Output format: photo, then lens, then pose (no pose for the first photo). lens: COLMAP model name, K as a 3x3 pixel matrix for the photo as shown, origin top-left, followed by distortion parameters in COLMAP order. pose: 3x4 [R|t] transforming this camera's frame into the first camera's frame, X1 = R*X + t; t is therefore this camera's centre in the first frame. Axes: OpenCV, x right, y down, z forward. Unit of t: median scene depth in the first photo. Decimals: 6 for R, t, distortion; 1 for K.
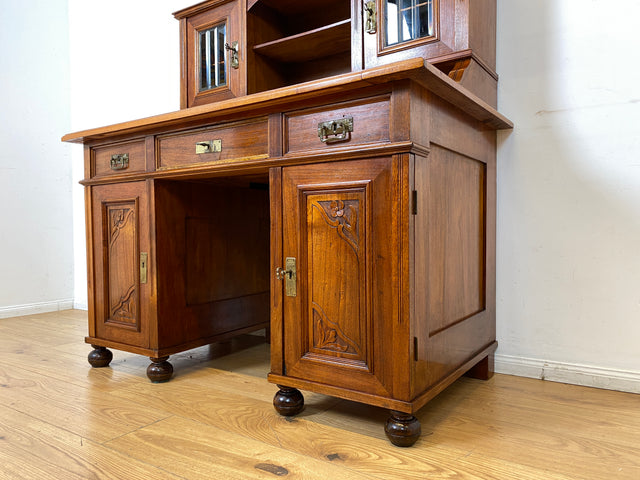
lens RADIAL K [[485.6, 0, 320.6], [0, 485.6, 239.6], [0, 0, 1]] dist [0.012421, -0.002473]
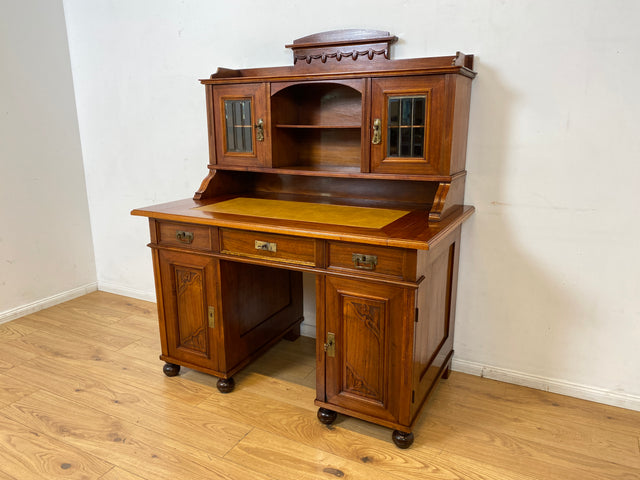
lens RADIAL K [[483.3, 0, 320.8], [0, 483.3, 237.6], [0, 0, 1]] dist [0.013551, -0.005097]
pose [[0.993668, -0.022200, 0.110140, -0.228577], [-0.001939, 0.976750, 0.214371, -0.521647], [-0.112339, -0.213227, 0.970523, -0.365358]]
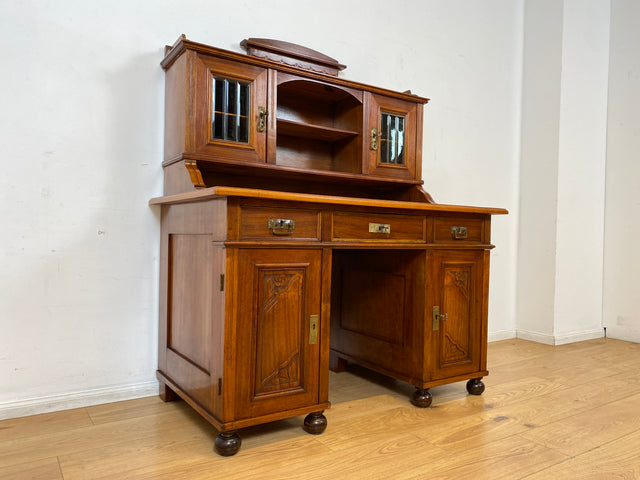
lens RADIAL K [[485.6, 0, 320.6], [0, 485.6, 239.6], [0, 0, 1]] dist [0.012421, -0.002473]
pose [[0.386729, 0.013770, 0.922090, -1.530540], [-0.007720, 0.999902, -0.011694, -0.146146], [-0.922161, -0.002596, 0.386798, 0.652126]]
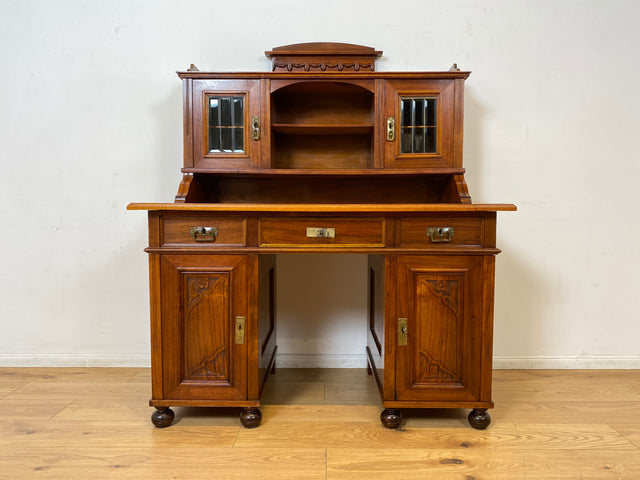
lens RADIAL K [[483.3, 0, 320.8], [0, 483.3, 237.6], [0, 0, 1]] dist [0.013551, -0.005097]
pose [[0.834527, -0.017736, 0.550681, -0.937507], [0.000476, 0.999505, 0.031469, -0.220939], [-0.550967, -0.026000, 0.834122, -0.046444]]
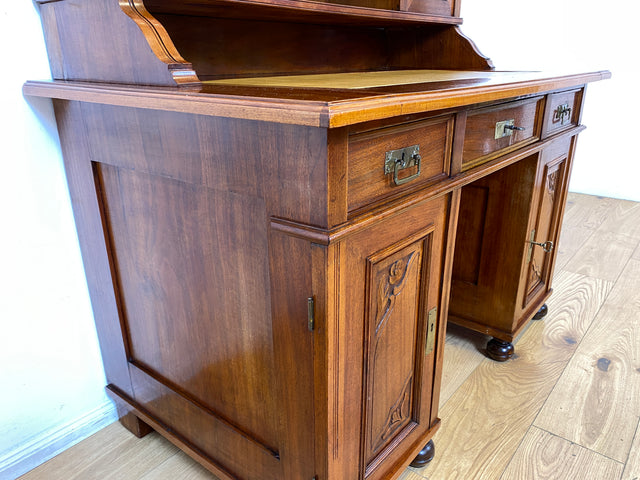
lens RADIAL K [[489.8, 0, 322.7], [0, 489.8, 240.9], [0, 0, 1]] dist [0.015422, -0.005658]
pose [[0.092056, -0.342763, 0.934901, -1.042332], [0.024570, 0.939383, 0.341987, -0.301284], [-0.995451, -0.008511, 0.094897, 1.226590]]
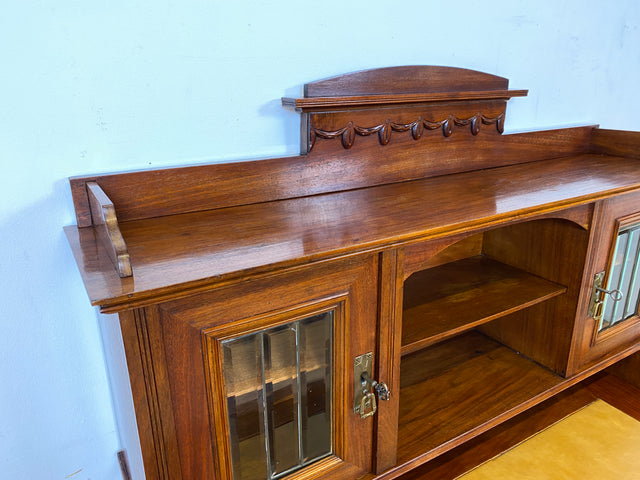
lens RADIAL K [[489.8, 0, 322.7], [0, 489.8, 240.9], [0, 0, 1]] dist [0.015422, -0.005658]
pose [[0.418245, -0.296089, 0.858722, -0.678544], [0.022662, 0.948488, 0.316002, -0.851605], [-0.908052, -0.112706, 0.403410, 1.228890]]
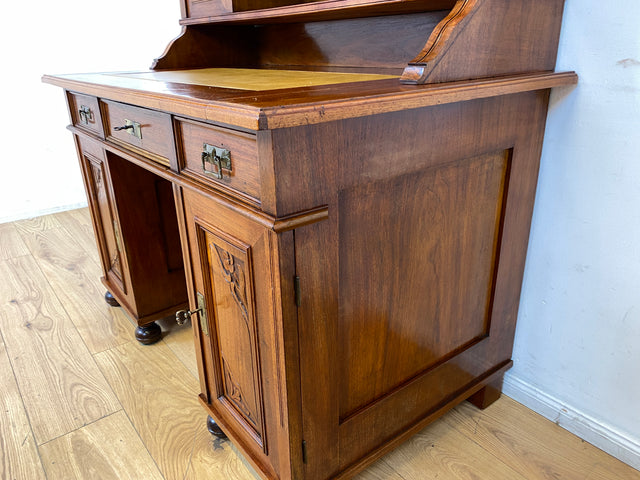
lens RADIAL K [[485.1, 0, 317.9], [0, 485.1, 237.1], [0, 0, 1]] dist [0.004609, 0.004024]
pose [[0.949458, 0.101757, -0.296942, 0.328757], [0.009807, 0.935919, 0.352080, -0.308959], [0.313741, -0.337197, 0.887618, 0.319223]]
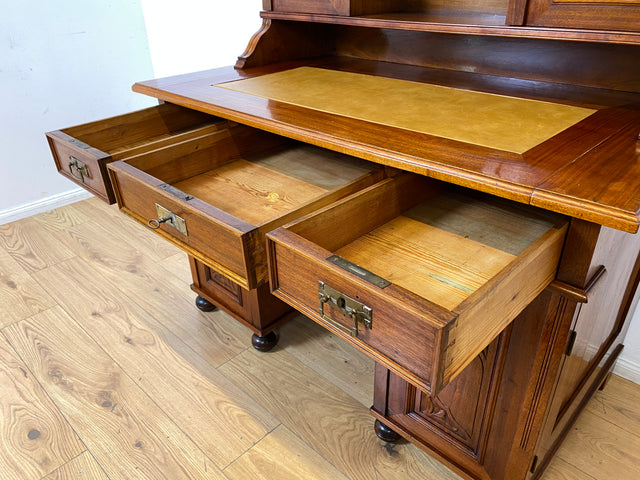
lens RADIAL K [[484.7, 0, 321.1], [0, 484.7, 245.0], [0, 0, 1]] dist [0.009507, -0.002684]
pose [[0.984661, 0.075930, -0.157092, -0.070904], [0.008186, 0.879249, 0.476293, -0.458966], [0.174288, -0.470273, 0.865140, 0.253508]]
